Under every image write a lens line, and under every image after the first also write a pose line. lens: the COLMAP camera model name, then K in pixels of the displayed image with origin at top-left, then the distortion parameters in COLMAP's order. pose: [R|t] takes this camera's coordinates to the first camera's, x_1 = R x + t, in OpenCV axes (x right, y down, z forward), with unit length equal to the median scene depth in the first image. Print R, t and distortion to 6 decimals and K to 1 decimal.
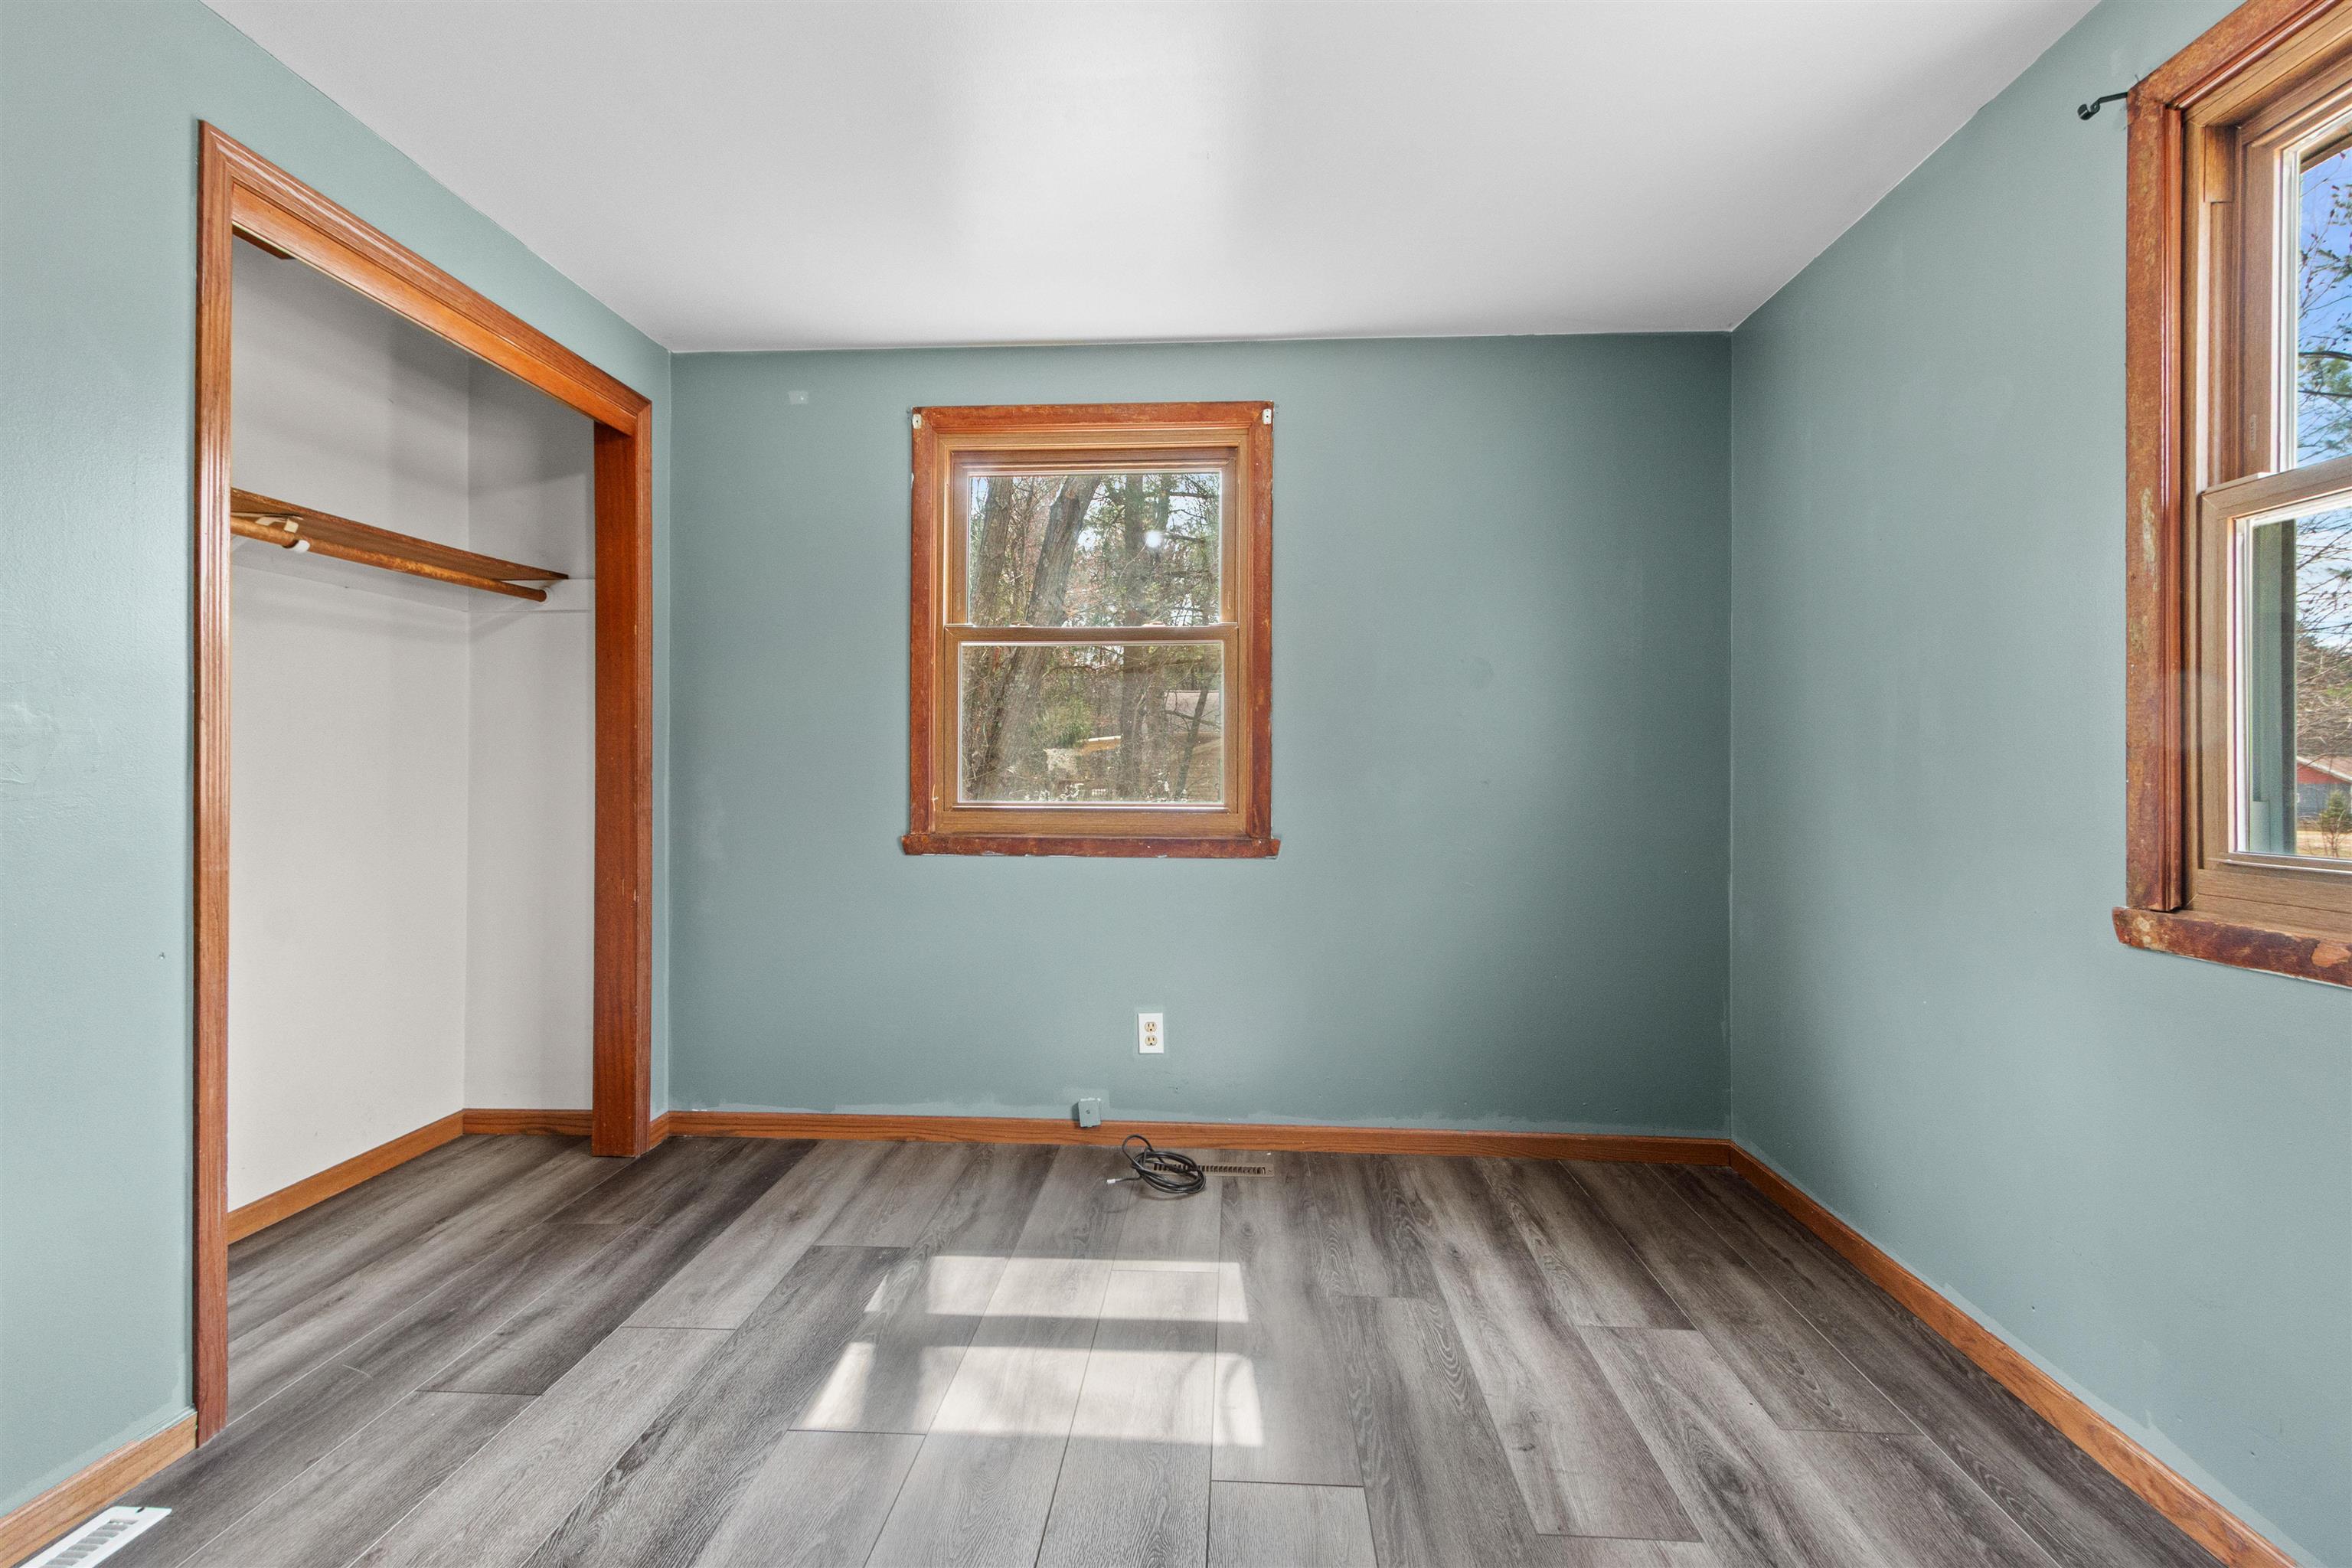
lens RADIAL K [[1085.7, 0, 1163.6], [0, 1085.7, 768.7], [0, 0, 1]] dist [0.003178, -0.000186]
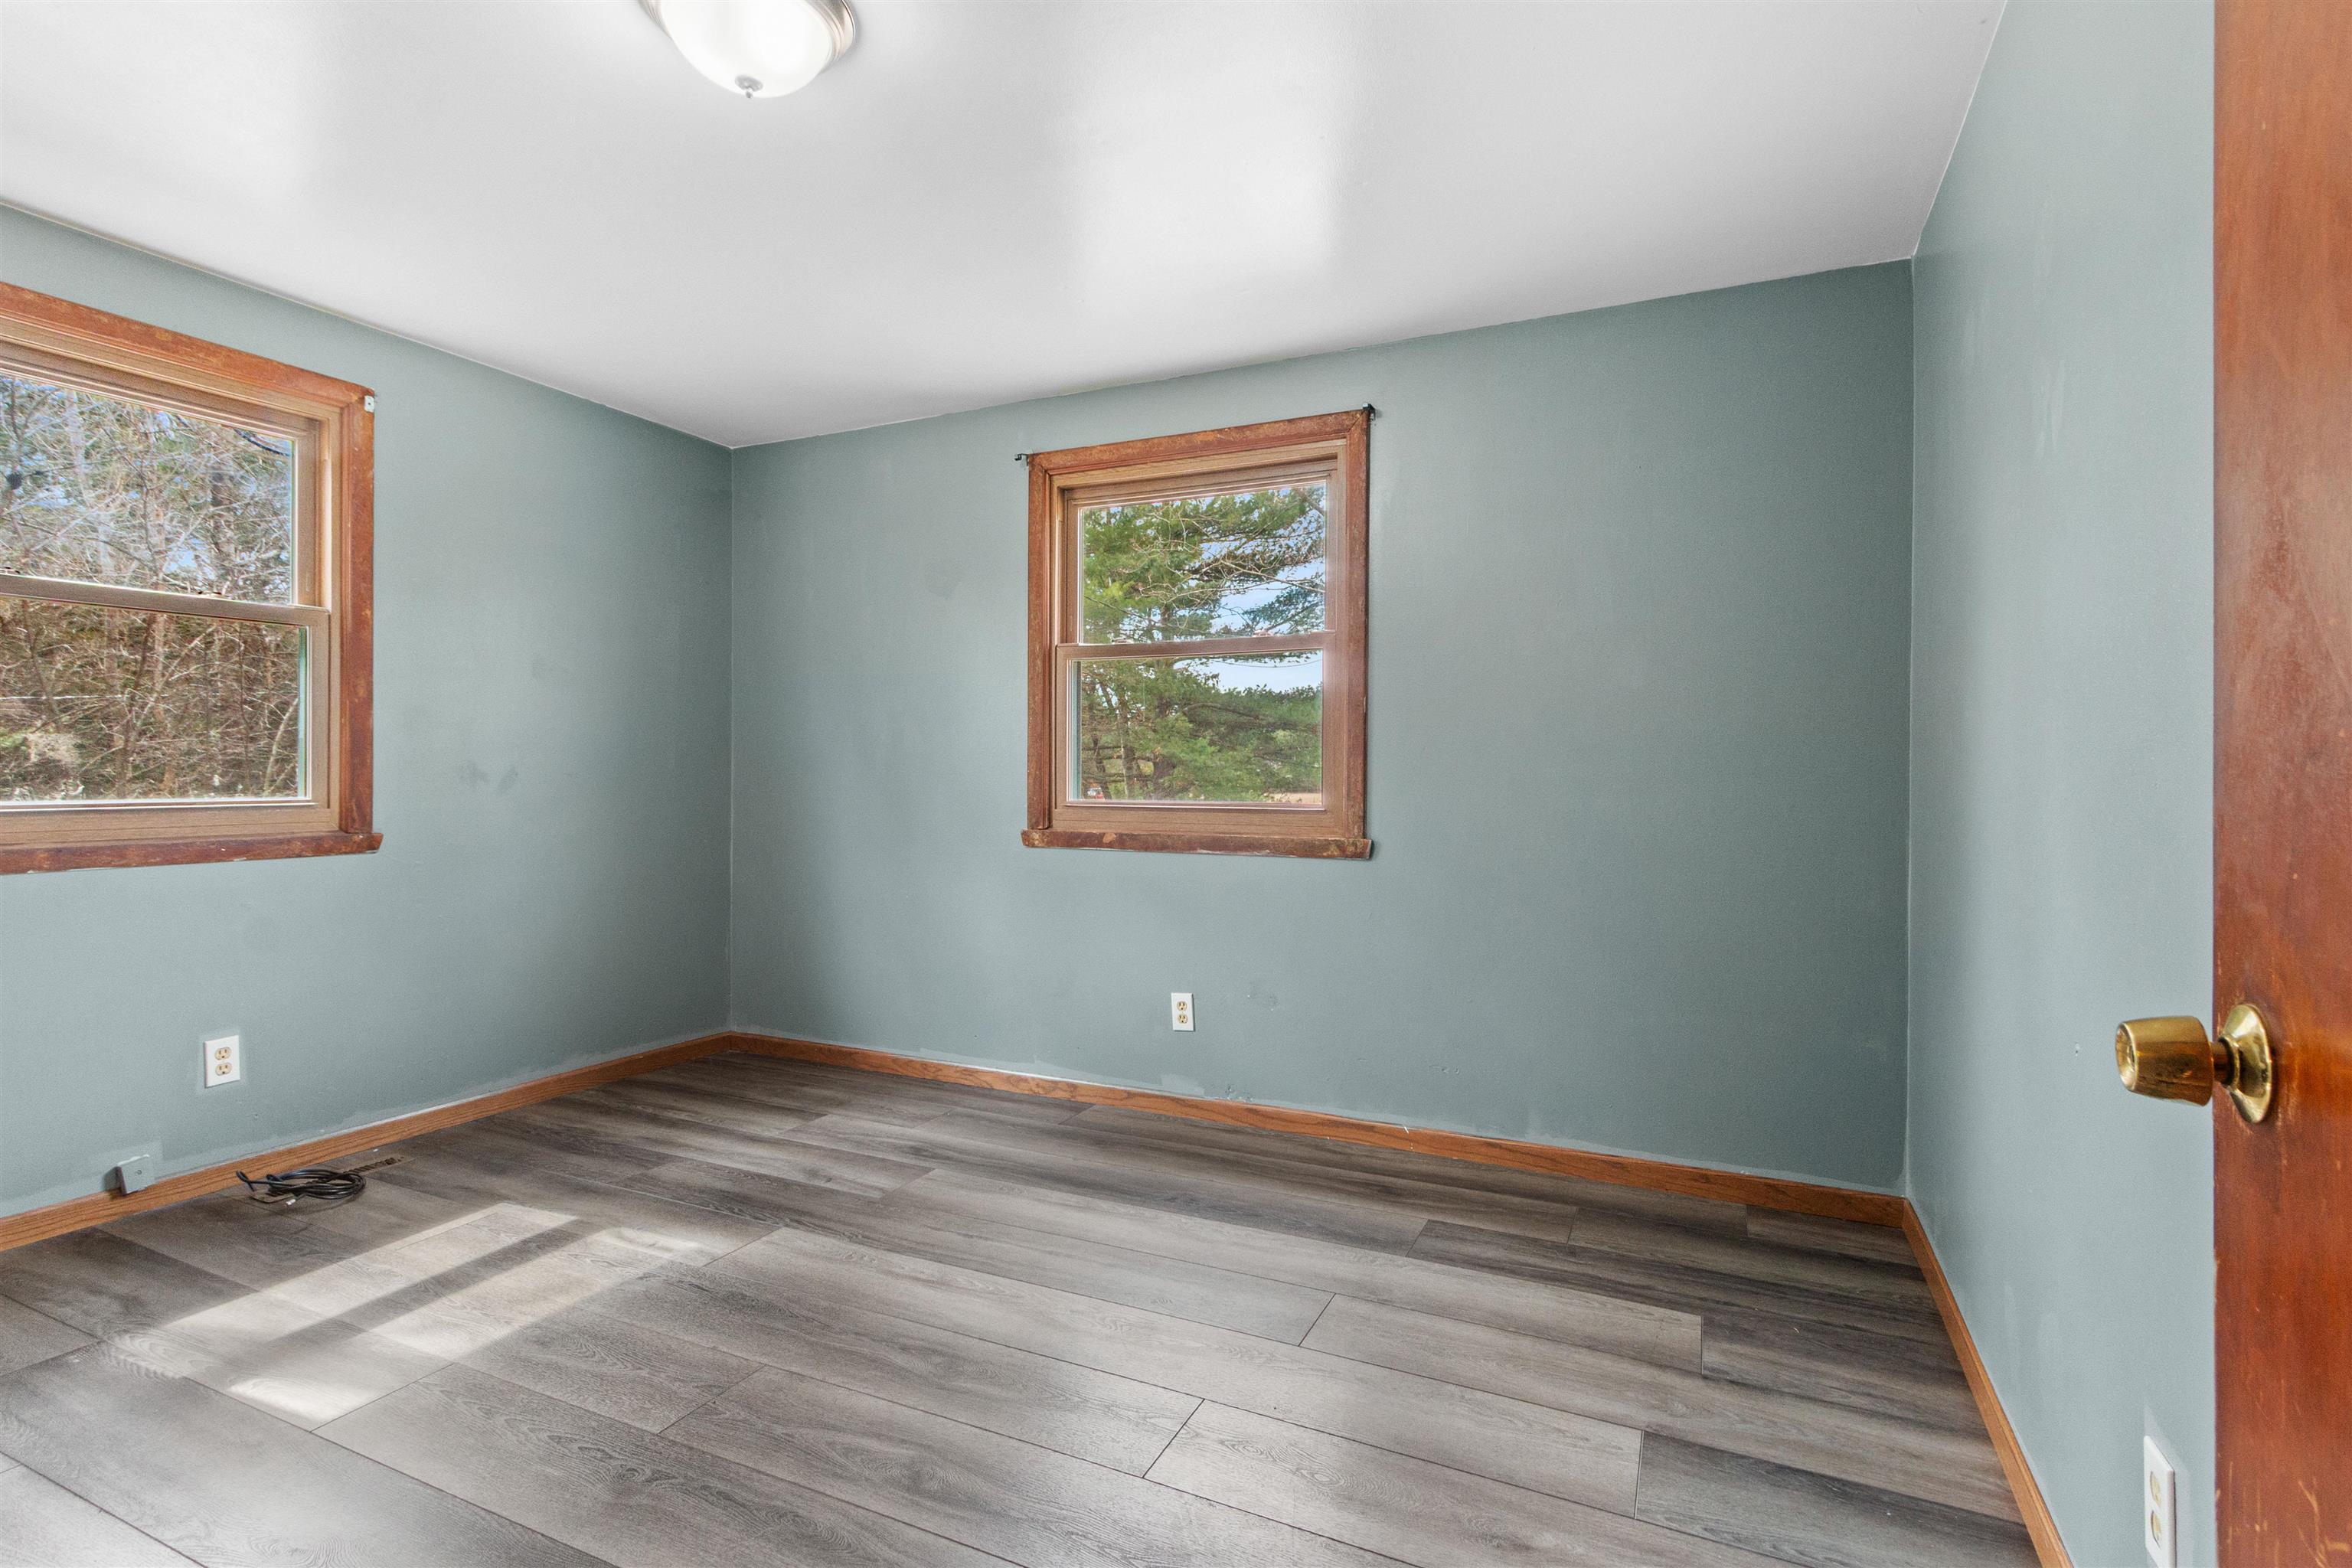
lens RADIAL K [[1127.9, 0, 1176.0], [0, 1127.9, 784.0], [0, 0, 1]] dist [-0.001477, -0.000543]
pose [[0.367174, -0.010914, 0.930088, -0.729723], [-0.004596, 0.999898, 0.013548, 0.003091], [-0.930141, -0.009249, 0.367087, -0.070364]]
